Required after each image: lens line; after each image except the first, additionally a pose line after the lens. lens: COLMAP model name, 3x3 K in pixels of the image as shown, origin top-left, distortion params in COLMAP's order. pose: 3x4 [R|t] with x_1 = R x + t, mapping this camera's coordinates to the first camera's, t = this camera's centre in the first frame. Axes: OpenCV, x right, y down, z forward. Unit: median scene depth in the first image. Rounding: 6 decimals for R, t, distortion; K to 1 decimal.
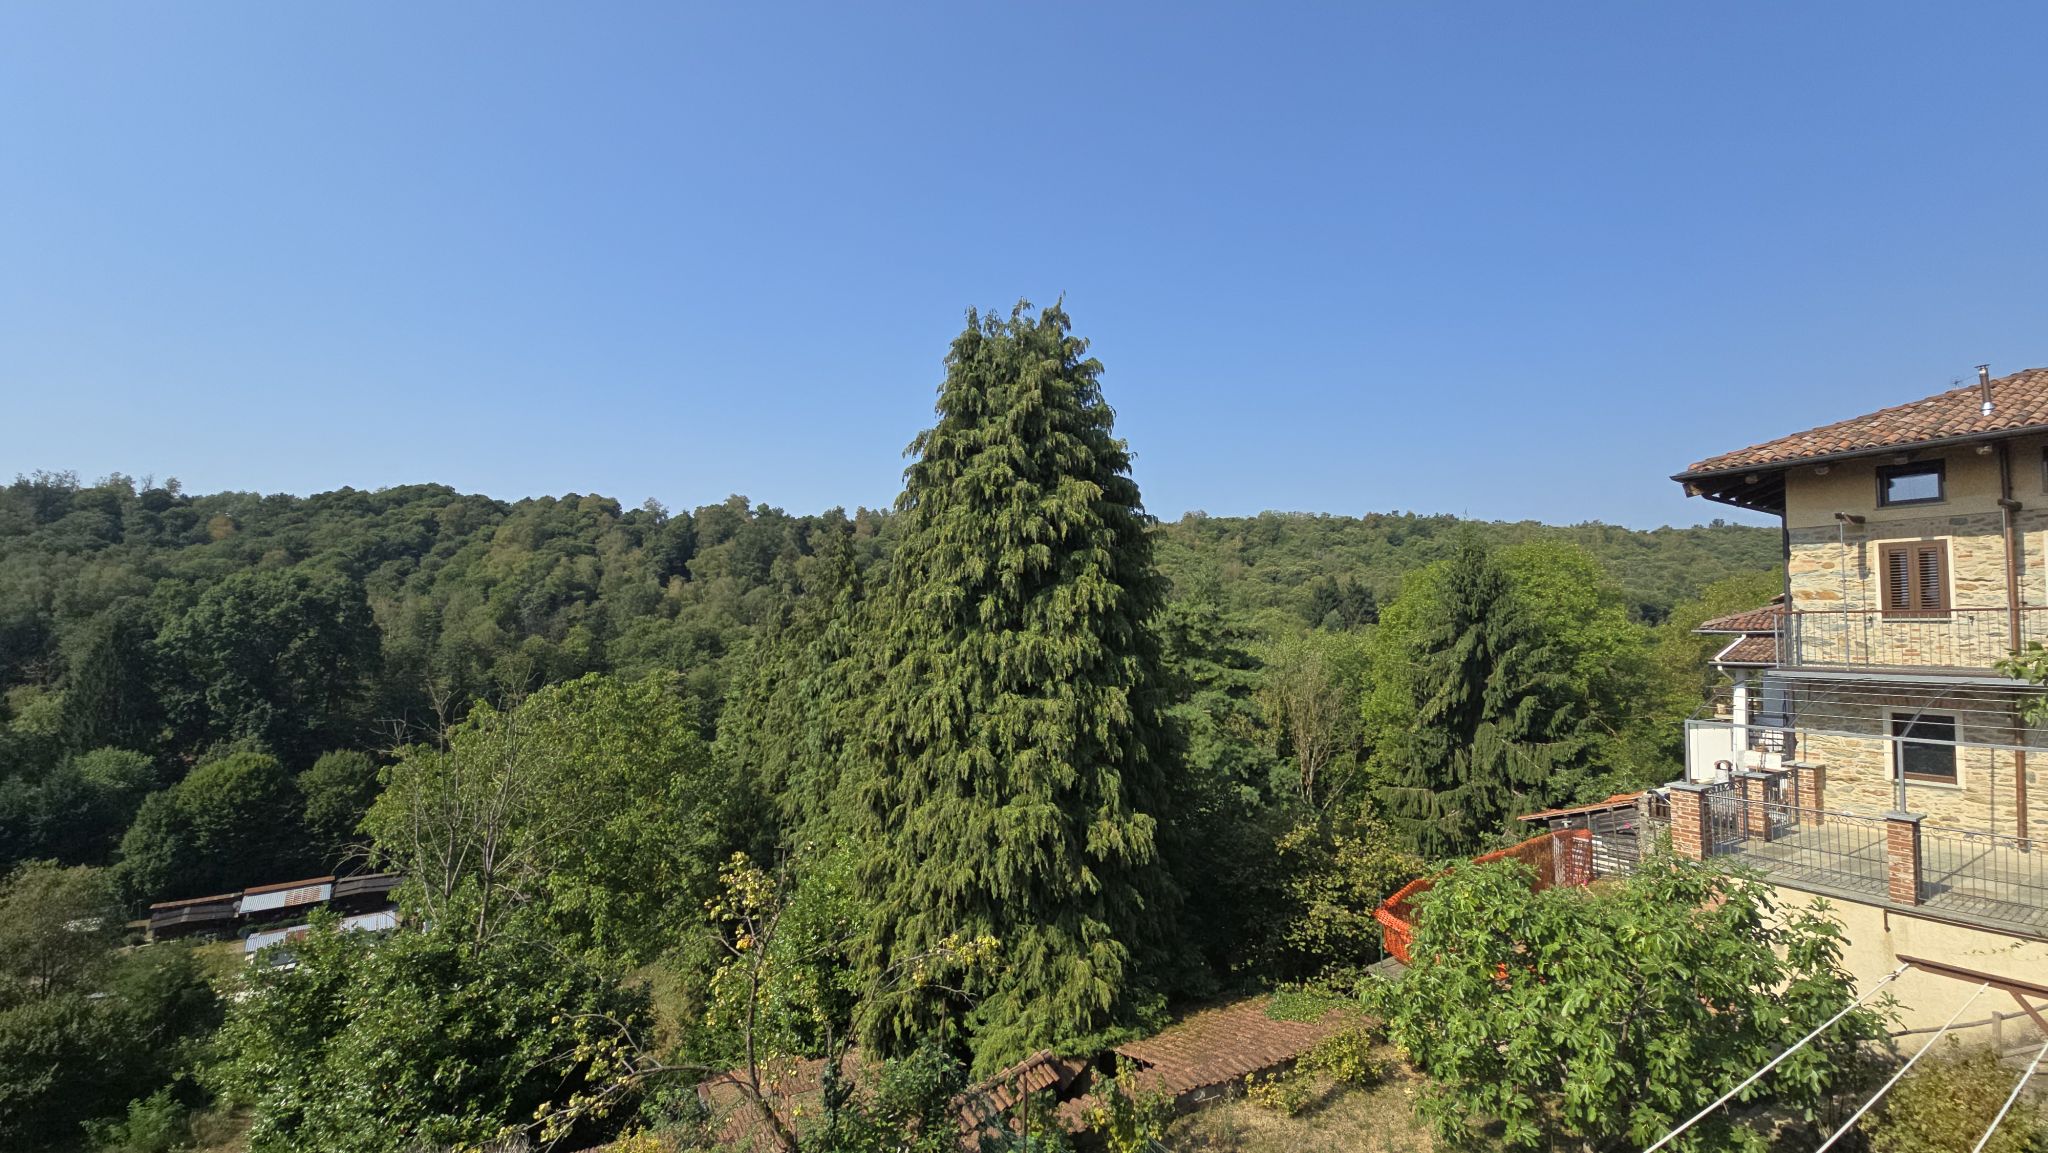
lens RADIAL K [[836.9, 0, 1043.5], [0, 836.9, 582.9], [0, 0, 1]] dist [-0.000459, -0.001166]
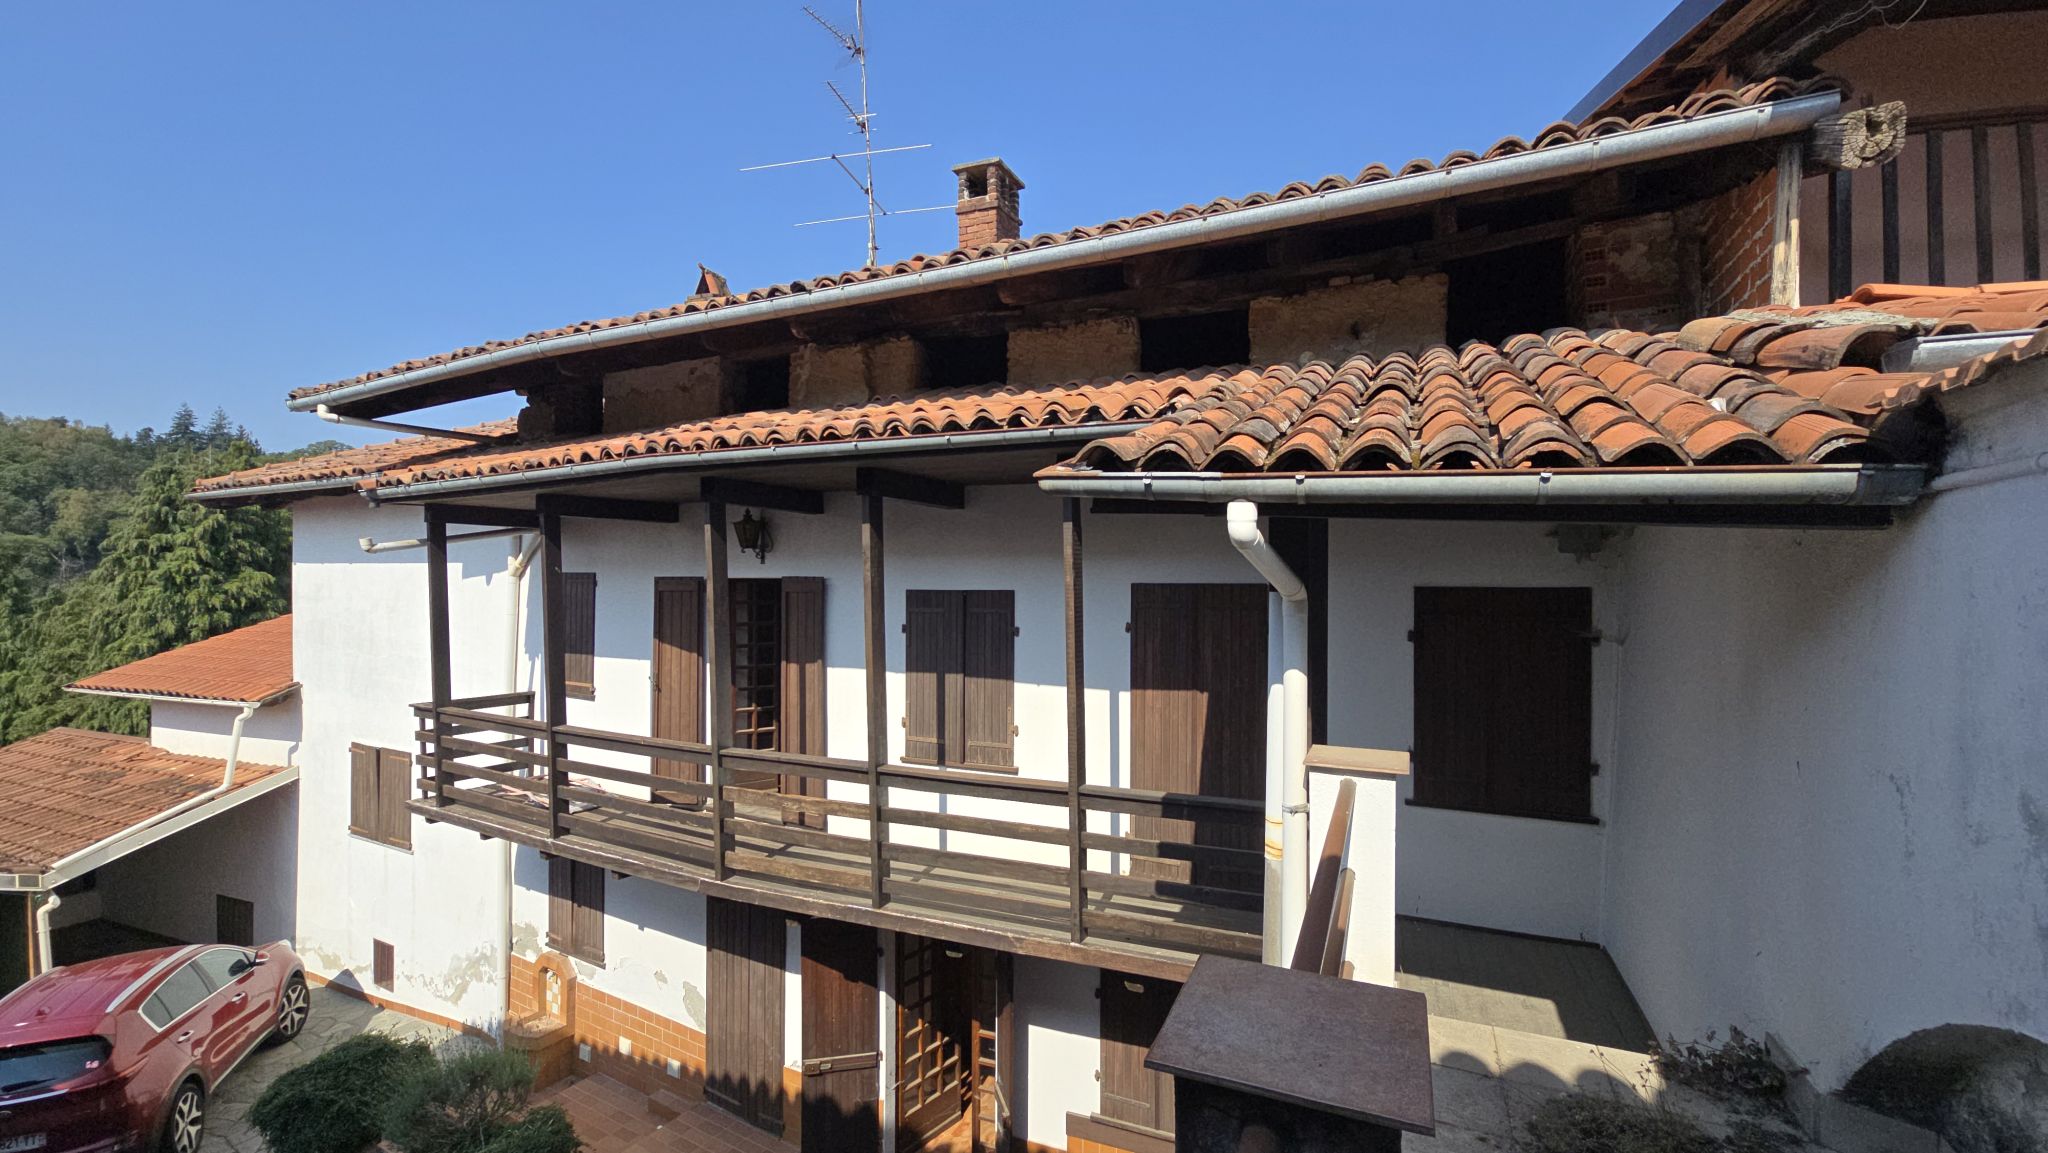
lens RADIAL K [[824.8, 0, 1041.9], [0, 824.8, 587.5], [0, 0, 1]] dist [0.012840, -0.012971]
pose [[0.746598, -0.001085, 0.665275, 0.107521], [-0.041211, 0.998003, 0.047876, -0.212763], [-0.663998, -0.063161, 0.745062, -1.155239]]
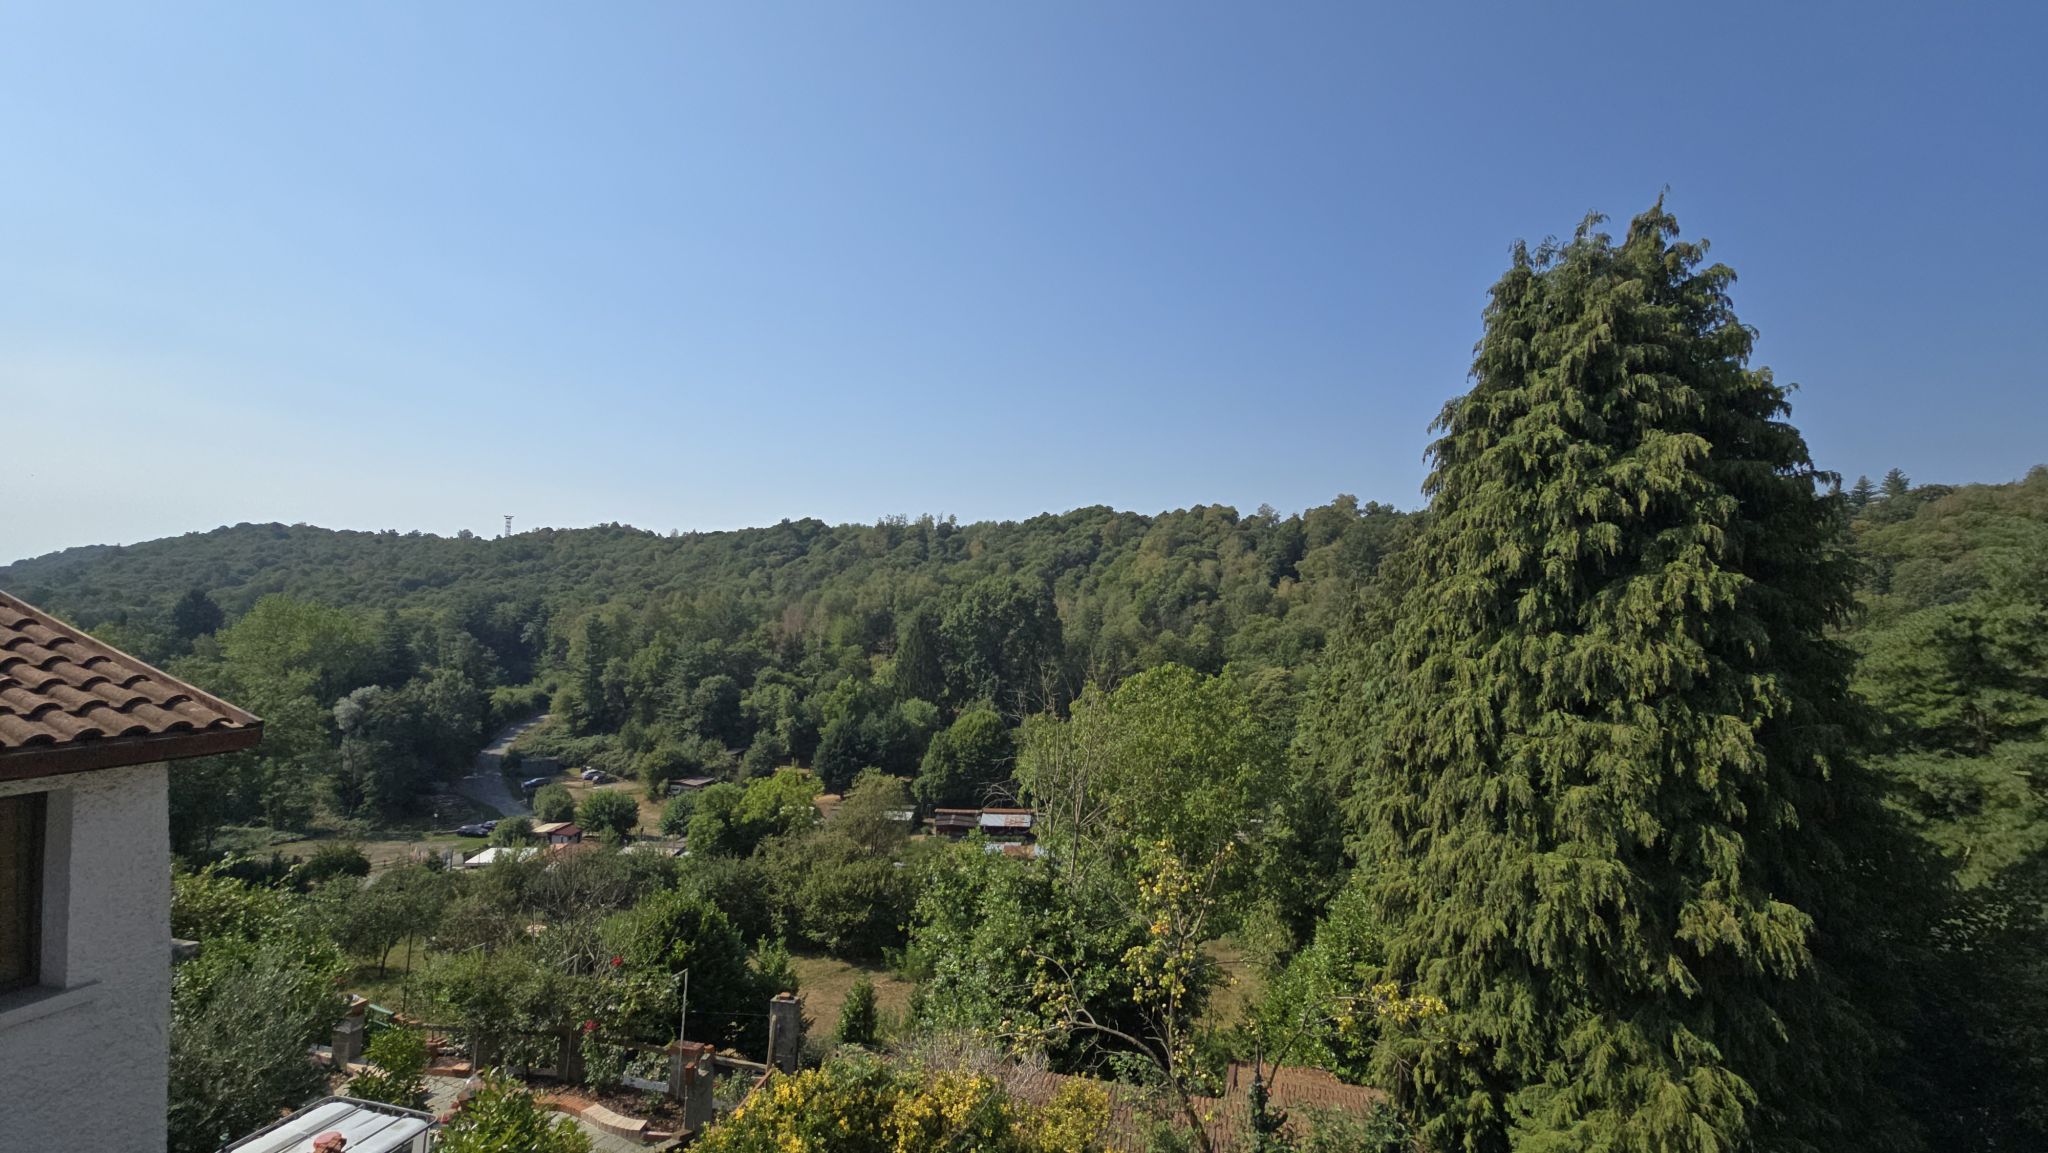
lens RADIAL K [[837.2, 0, 1036.0], [0, 837.2, 582.9], [0, 0, 1]] dist [-0.001490, -0.000285]
pose [[0.754319, -0.011466, -0.656408, 0.093600], [0.011018, 0.999928, -0.004806, 0.006477], [0.656416, -0.003607, 0.754391, 0.064670]]
